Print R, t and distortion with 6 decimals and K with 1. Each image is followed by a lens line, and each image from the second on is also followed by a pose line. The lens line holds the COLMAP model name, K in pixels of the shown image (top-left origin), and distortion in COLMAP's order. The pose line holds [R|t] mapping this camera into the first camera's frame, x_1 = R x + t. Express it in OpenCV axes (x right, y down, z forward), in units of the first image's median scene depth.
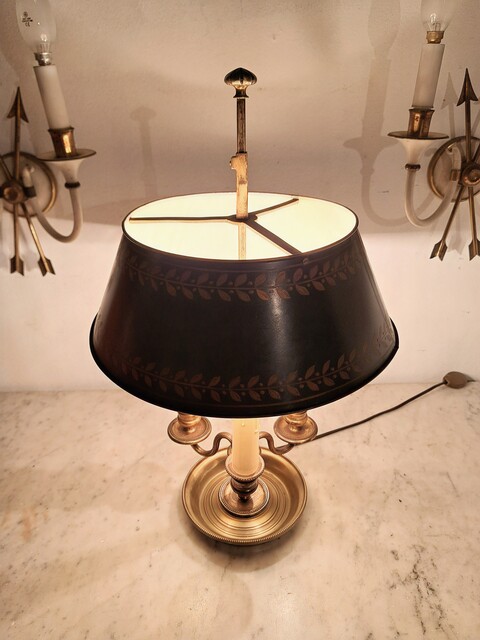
lens RADIAL K [[481.4, 0, 240.0], [0, 481.4, 320.0], [0, 0, 1]] dist [0.003764, -0.000407]
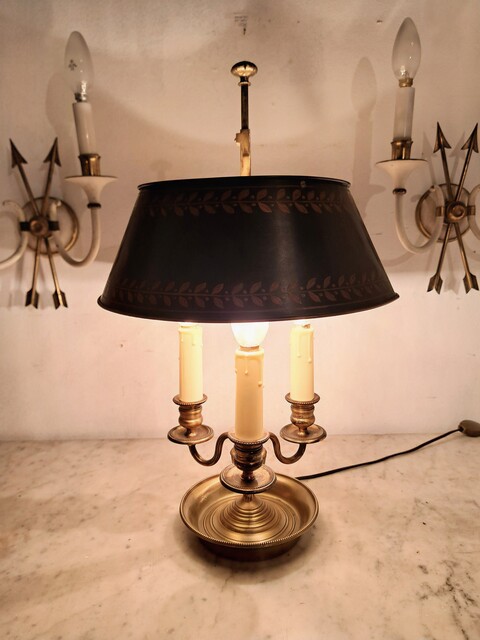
lens RADIAL K [[481.4, 0, 240.0], [0, 481.4, 320.0], [0, 0, 1]] dist [0.003764, -0.000407]
pose [[0.999895, 0.000150, -0.014462, 0.005799], [-0.004750, 0.947886, -0.318575, 0.337314], [0.013660, 0.318610, 0.947787, 0.035246]]
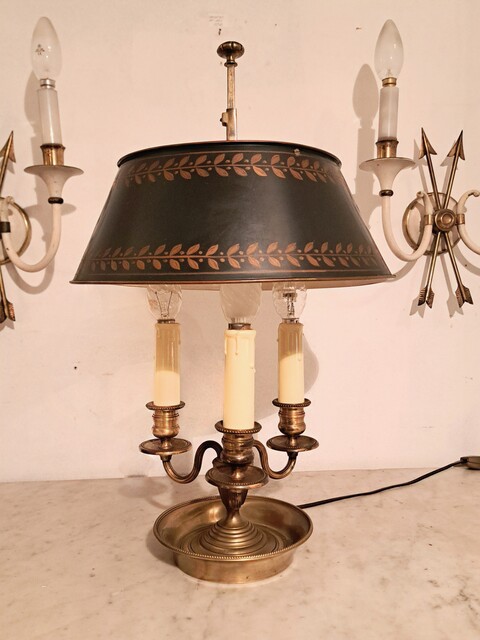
lens RADIAL K [[576.5, 0, 233.1], [0, 576.5, 322.3], [0, 0, 1]] dist [0.006783, 0.005275]
pose [[0.998166, 0.003485, 0.060436, -0.052819], [0.023177, 0.900273, -0.434709, 0.500423], [-0.055924, 0.435312, 0.898541, 0.011431]]
